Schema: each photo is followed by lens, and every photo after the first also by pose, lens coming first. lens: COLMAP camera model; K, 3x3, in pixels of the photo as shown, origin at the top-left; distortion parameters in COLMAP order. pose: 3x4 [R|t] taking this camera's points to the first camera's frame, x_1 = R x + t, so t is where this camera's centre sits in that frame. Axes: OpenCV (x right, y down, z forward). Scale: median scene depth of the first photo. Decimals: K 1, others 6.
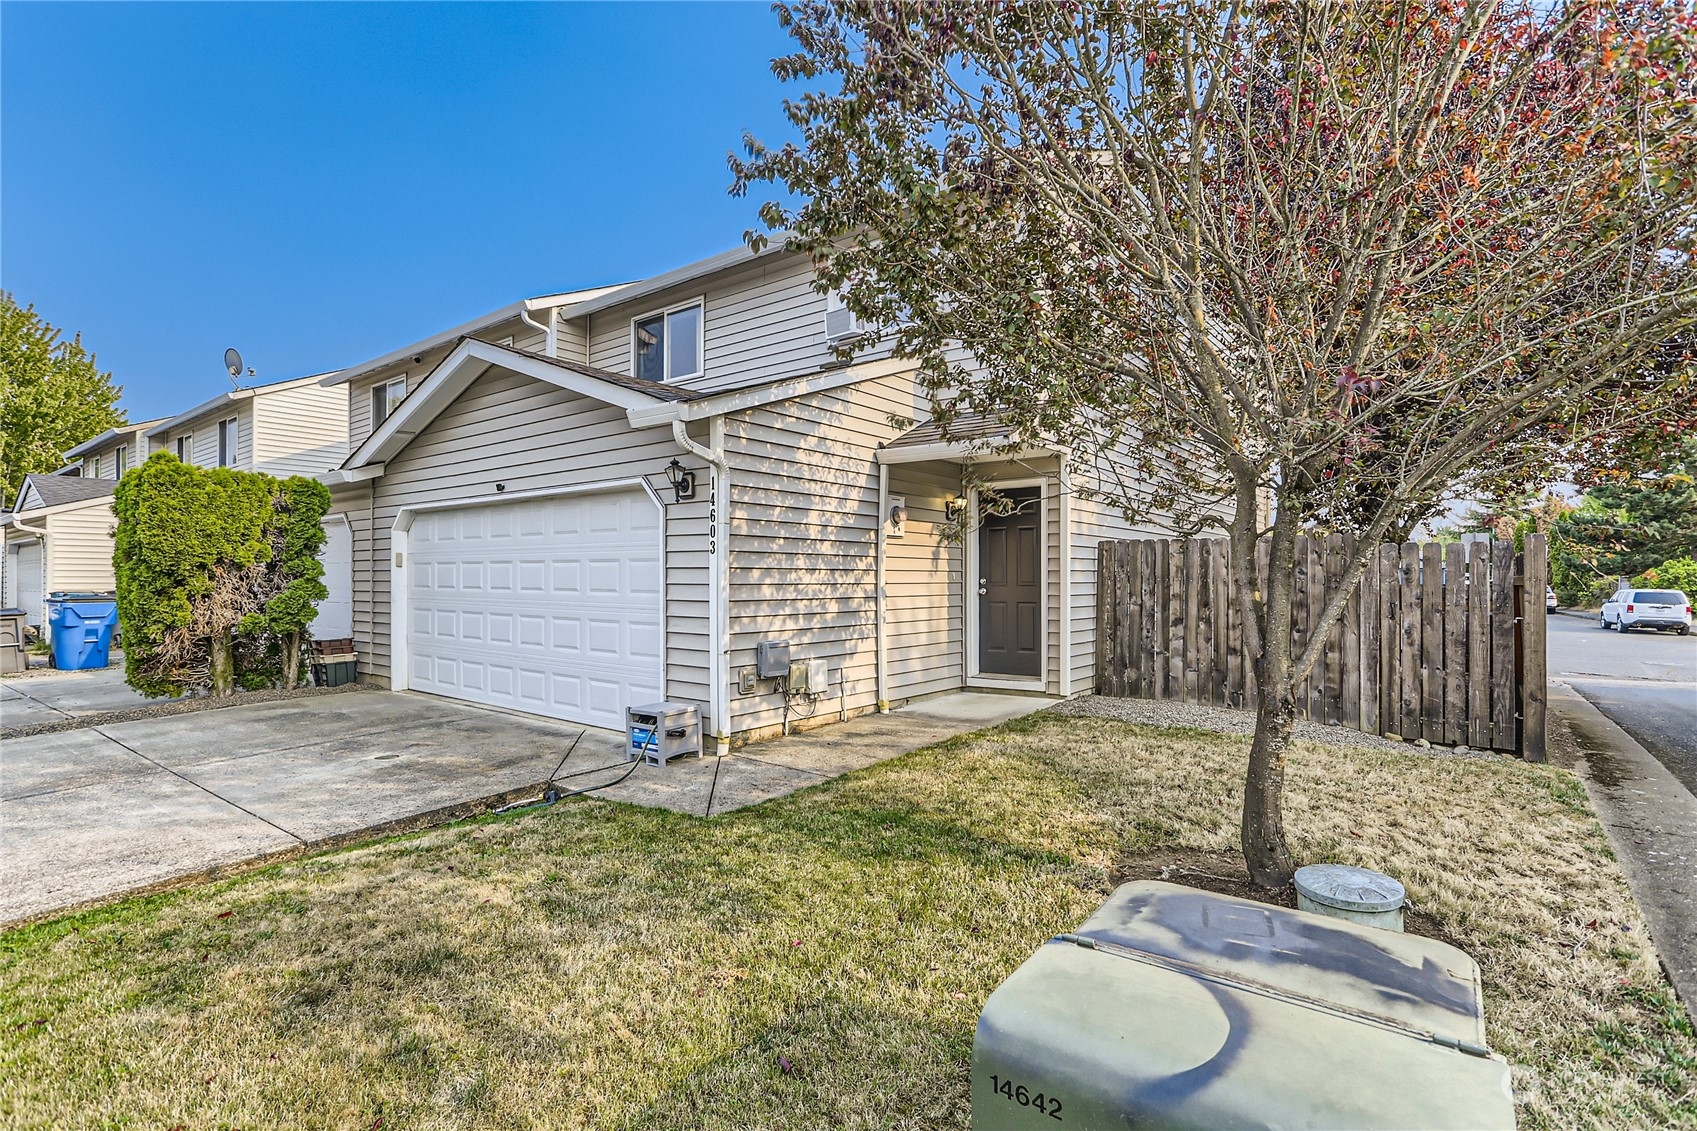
lens RADIAL K [[807.0, 0, 847.1], [0, 807.0, 571.6], [0, 0, 1]] dist [-0.005210, 0.000033]
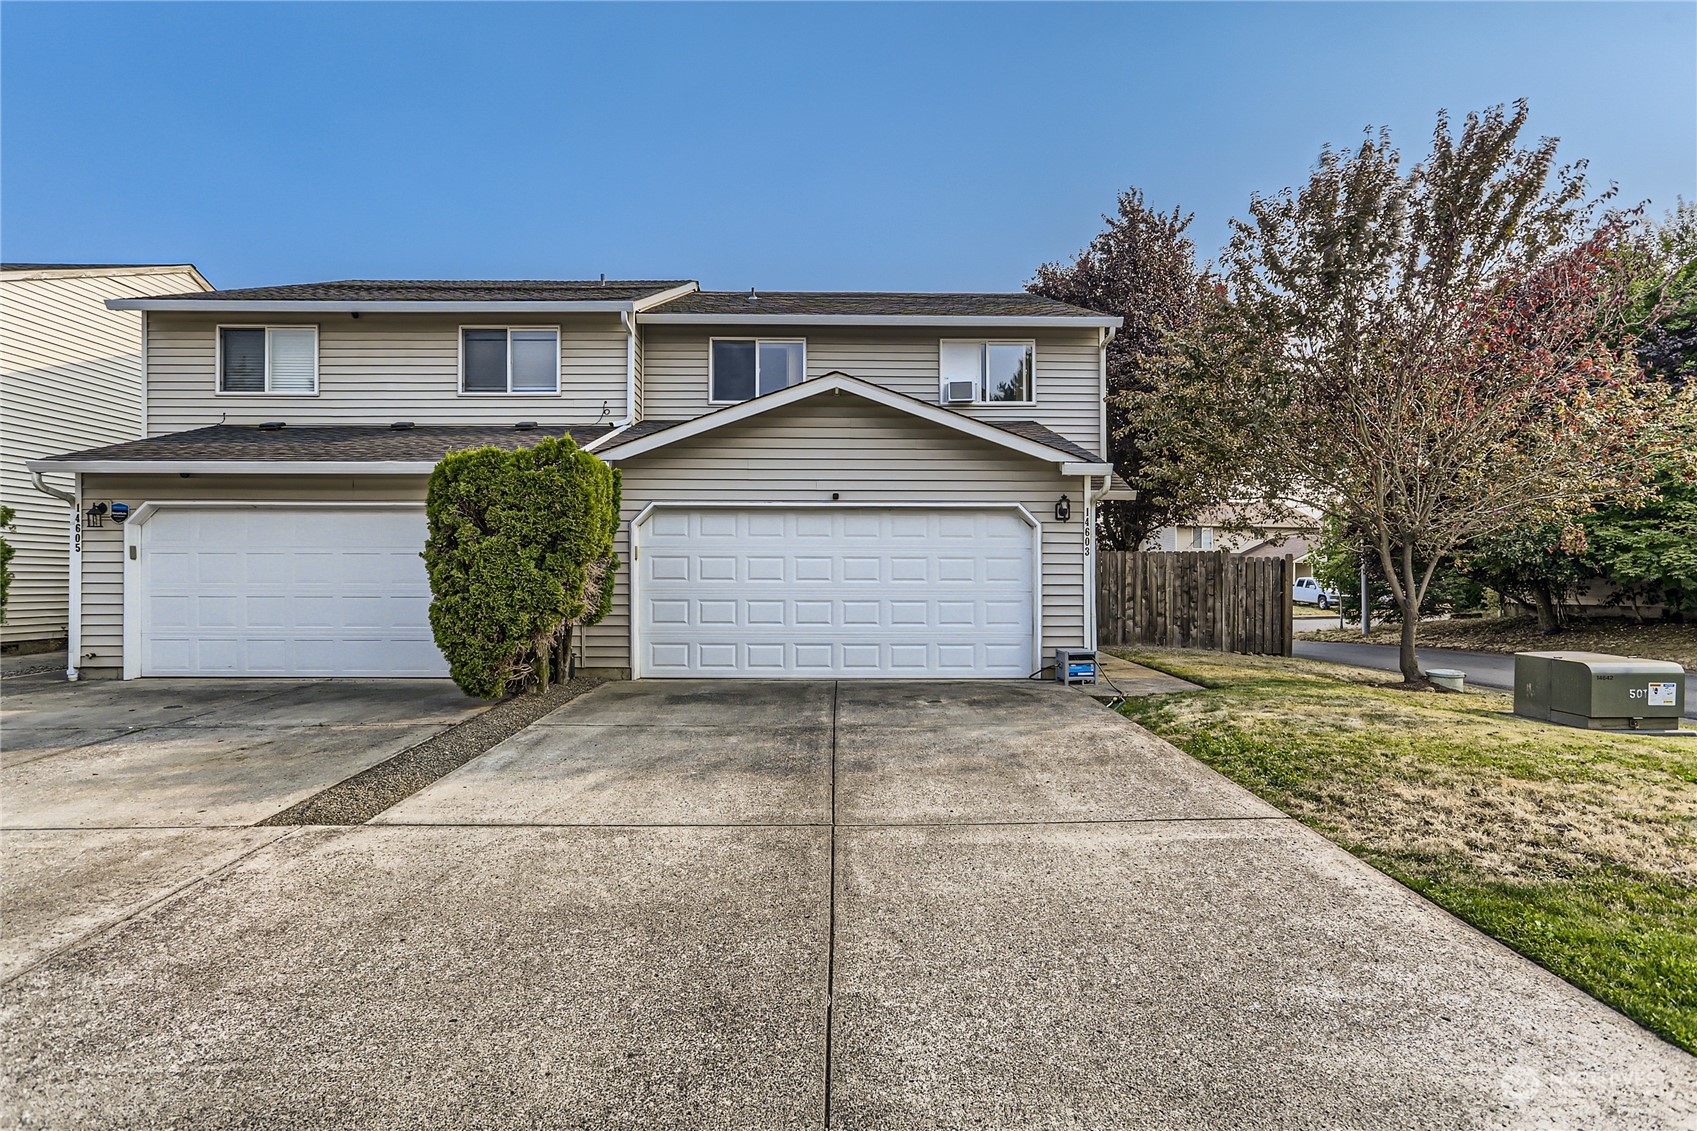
lens RADIAL K [[807.0, 0, 852.4], [0, 807.0, 575.6], [0, 0, 1]] dist [-0.005210, 0.000033]
pose [[0.781706, 0.004824, 0.623629, -1.171645], [-0.005414, 0.999985, -0.000949, 0.016901], [-0.623624, -0.002635, 0.781720, 0.020567]]
